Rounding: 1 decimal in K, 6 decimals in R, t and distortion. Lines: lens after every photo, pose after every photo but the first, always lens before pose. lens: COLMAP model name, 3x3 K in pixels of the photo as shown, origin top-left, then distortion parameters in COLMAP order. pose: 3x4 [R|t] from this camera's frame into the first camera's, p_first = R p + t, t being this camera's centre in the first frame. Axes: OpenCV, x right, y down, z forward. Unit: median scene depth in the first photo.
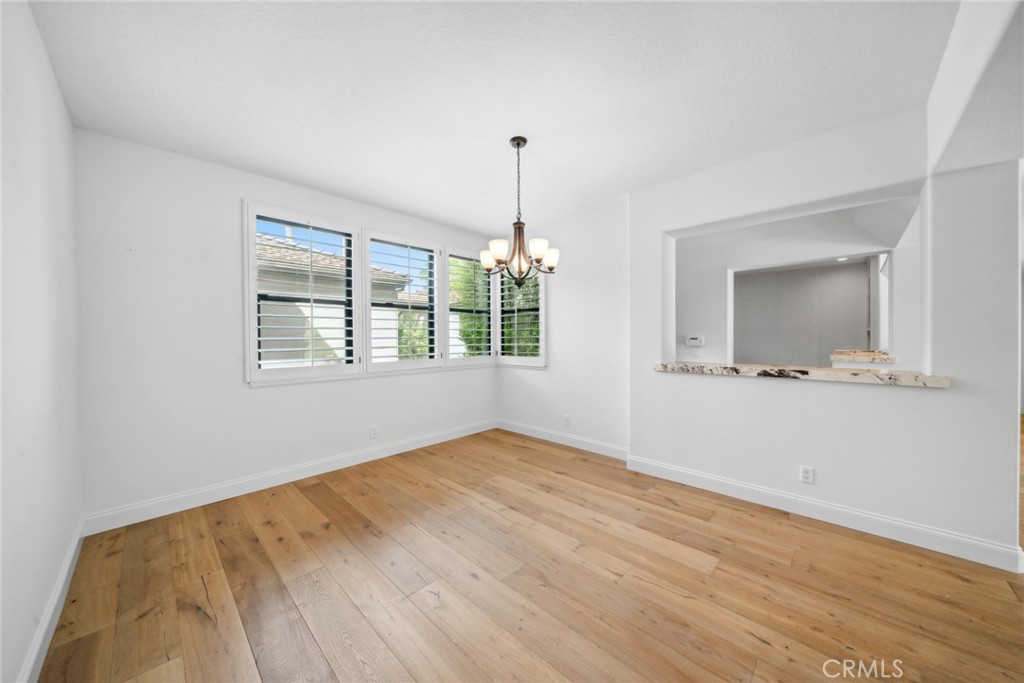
lens RADIAL K [[354.1, 0, 512.1], [0, 354.1, 343.4], [0, 0, 1]] dist [-0.000519, 0.000005]
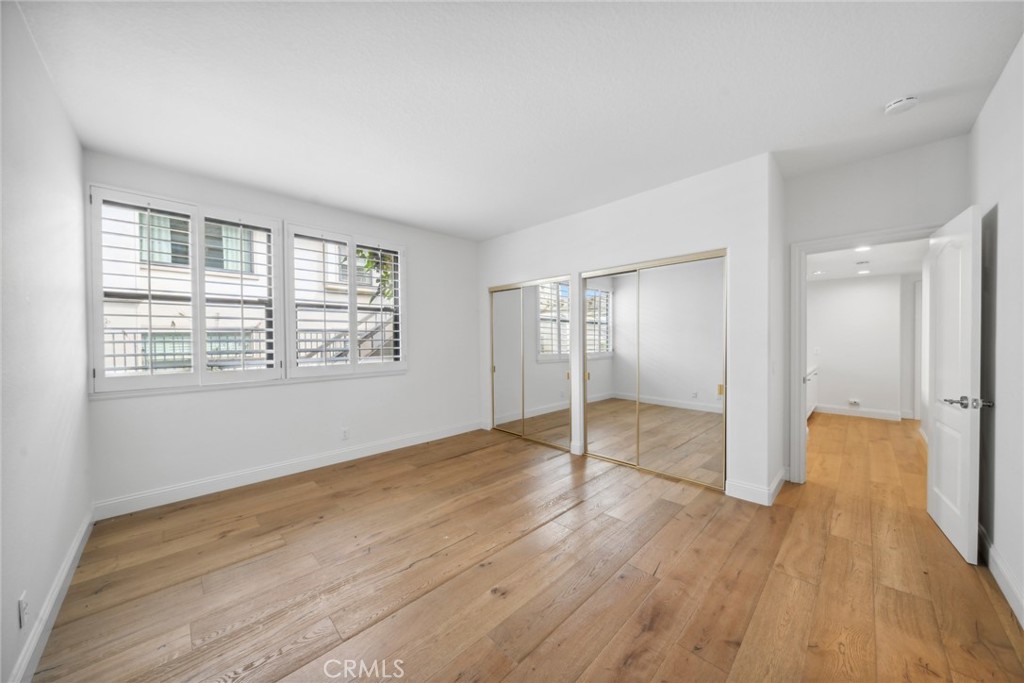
lens RADIAL K [[304.0, 0, 511.4], [0, 304.0, 337.1], [0, 0, 1]] dist [-0.000920, -0.000044]
pose [[0.994743, -0.000770, -0.102399, 0.238175], [-0.001548, 0.999744, -0.022556, -0.006402], [0.102390, 0.022596, 0.994488, 0.254103]]
